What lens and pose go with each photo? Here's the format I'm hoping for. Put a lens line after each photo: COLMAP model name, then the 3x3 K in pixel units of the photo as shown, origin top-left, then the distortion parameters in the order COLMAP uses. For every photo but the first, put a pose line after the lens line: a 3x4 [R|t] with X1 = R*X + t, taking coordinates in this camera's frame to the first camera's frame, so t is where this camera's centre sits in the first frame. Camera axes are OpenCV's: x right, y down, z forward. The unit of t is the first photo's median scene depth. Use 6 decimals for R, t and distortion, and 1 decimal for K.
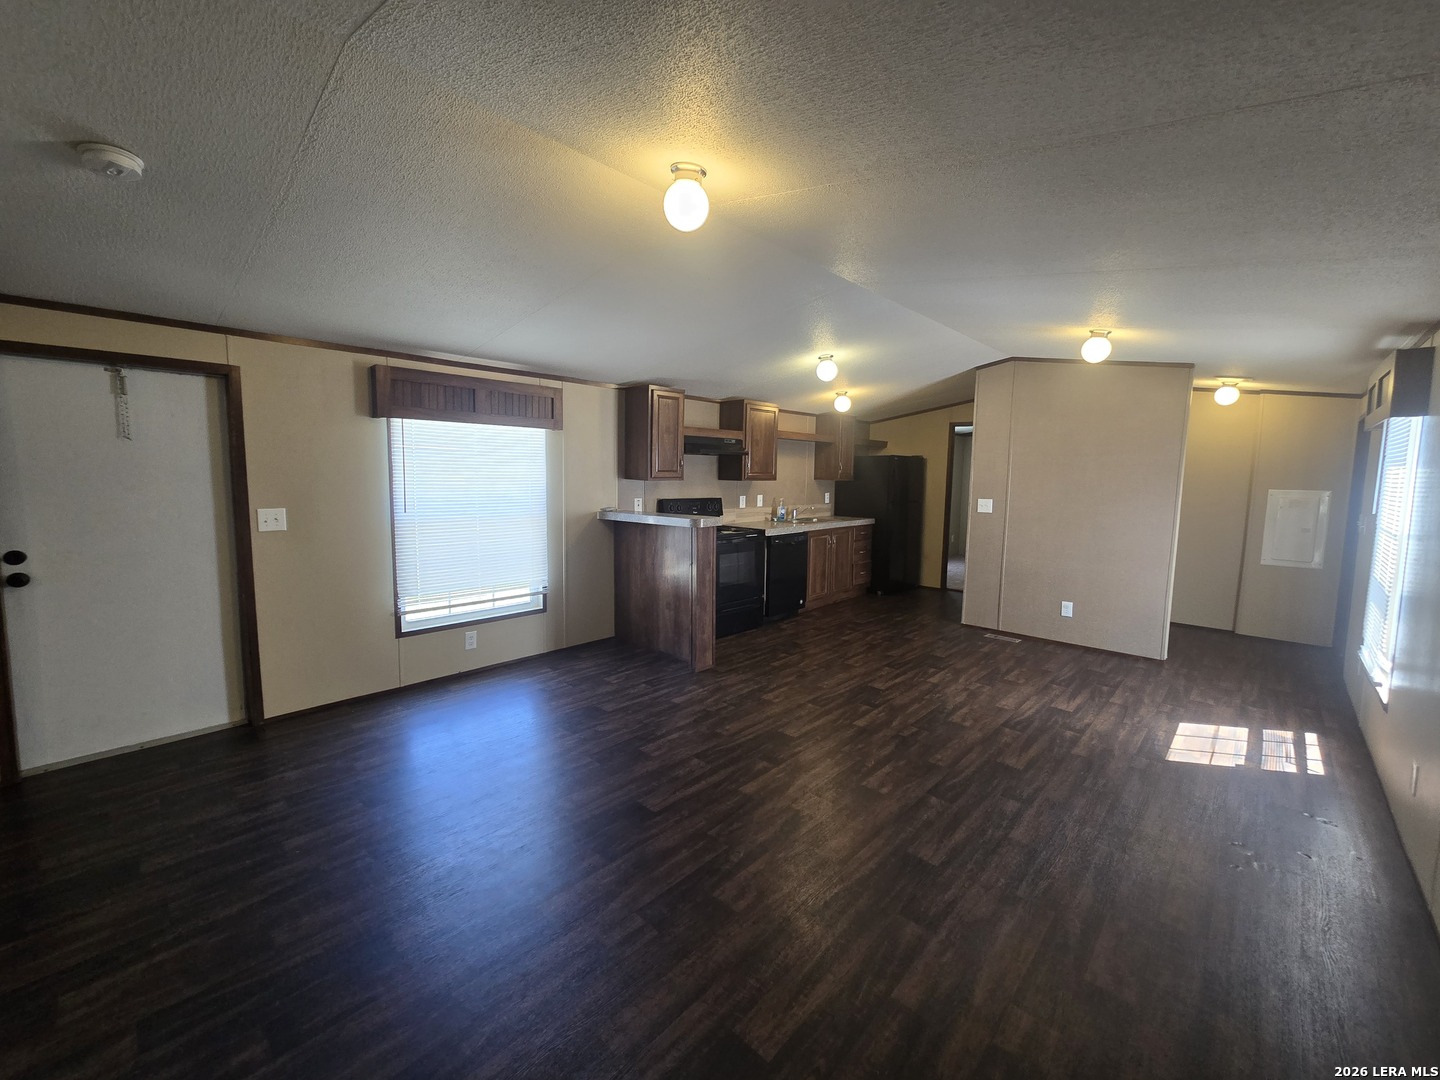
lens RADIAL K [[591.2, 0, 723.8], [0, 591.2, 534.6], [0, 0, 1]] dist [0.000180, 0.001149]
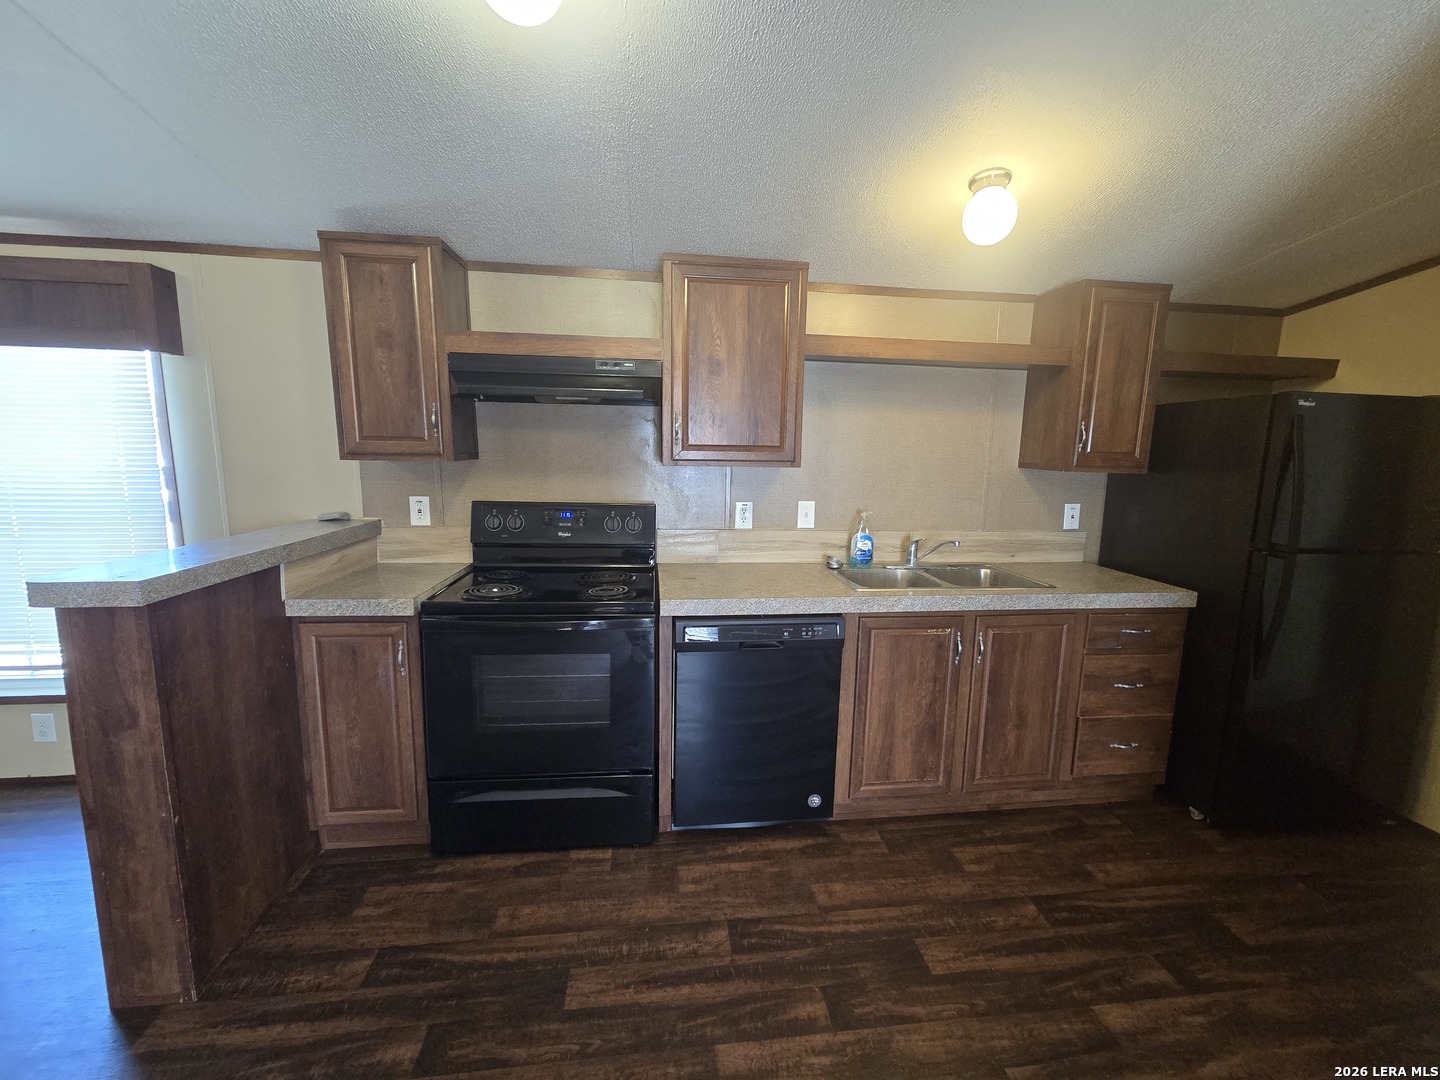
lens RADIAL K [[591.2, 0, 723.8], [0, 591.2, 534.6], [0, 0, 1]] dist [0.000180, 0.001149]
pose [[0.765476, 0.097398, -0.636051, 0.351044], [-0.077182, 0.995239, 0.059513, -0.078215], [0.638819, 0.003536, 0.769349, 0.785527]]
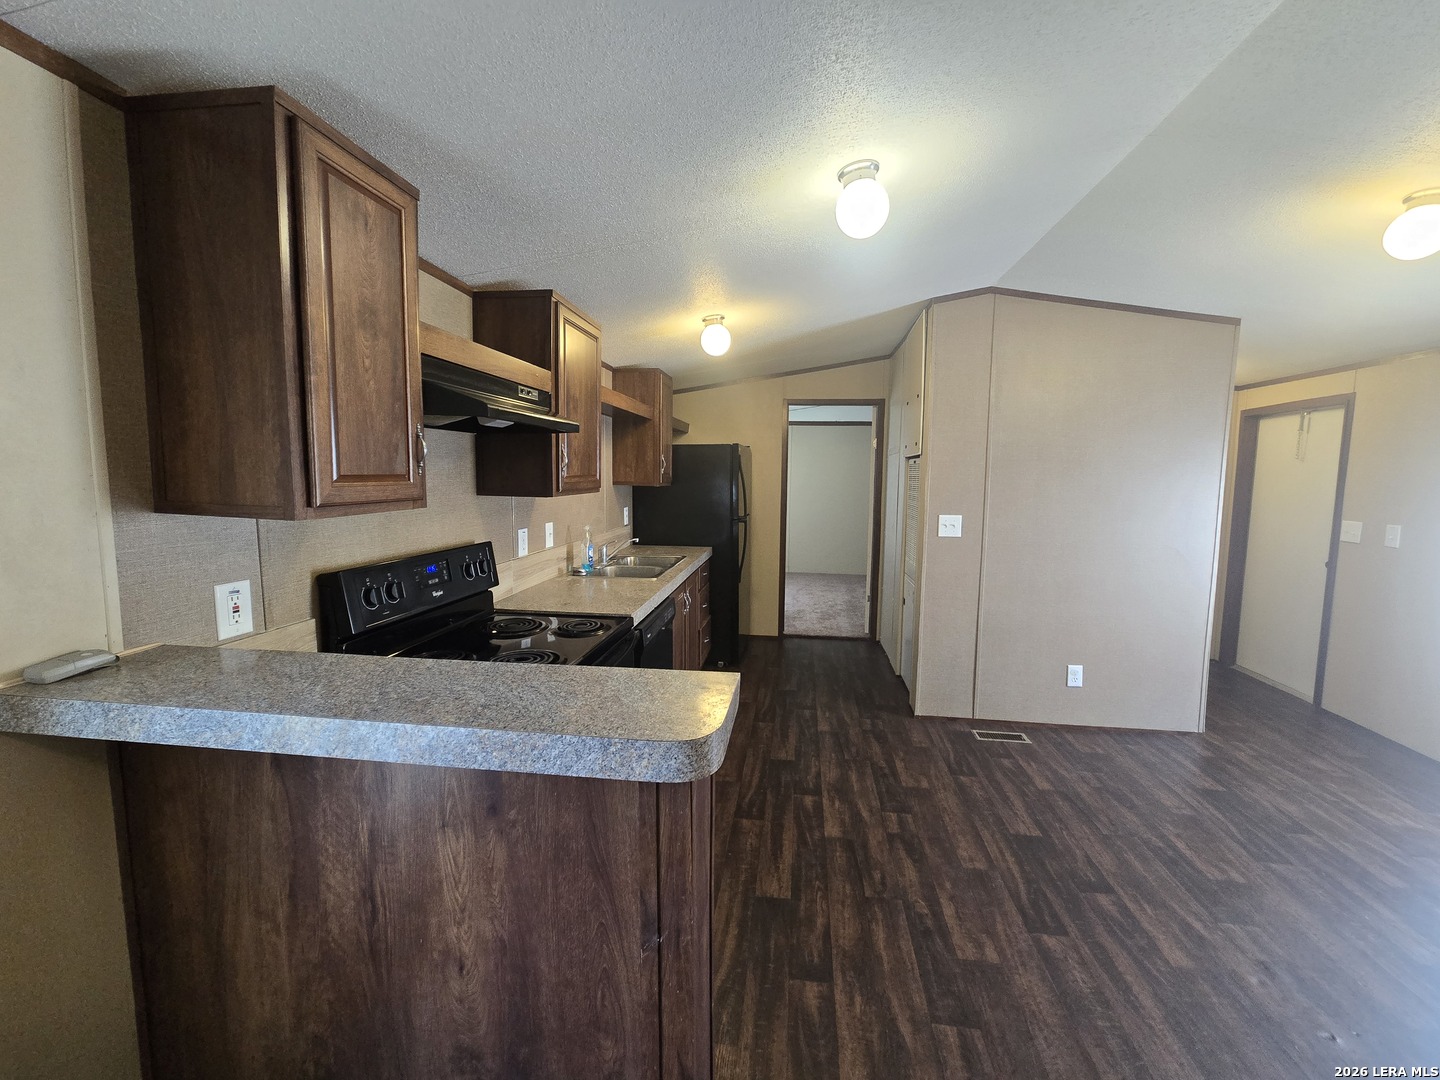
lens RADIAL K [[591.2, 0, 723.8], [0, 591.2, 534.6], [0, 0, 1]] dist [0.000180, 0.001149]
pose [[0.815675, -0.067712, 0.574535, -0.116047], [0.063303, 0.997610, 0.027701, -0.075836], [-0.575037, 0.013774, 0.818011, 0.662321]]
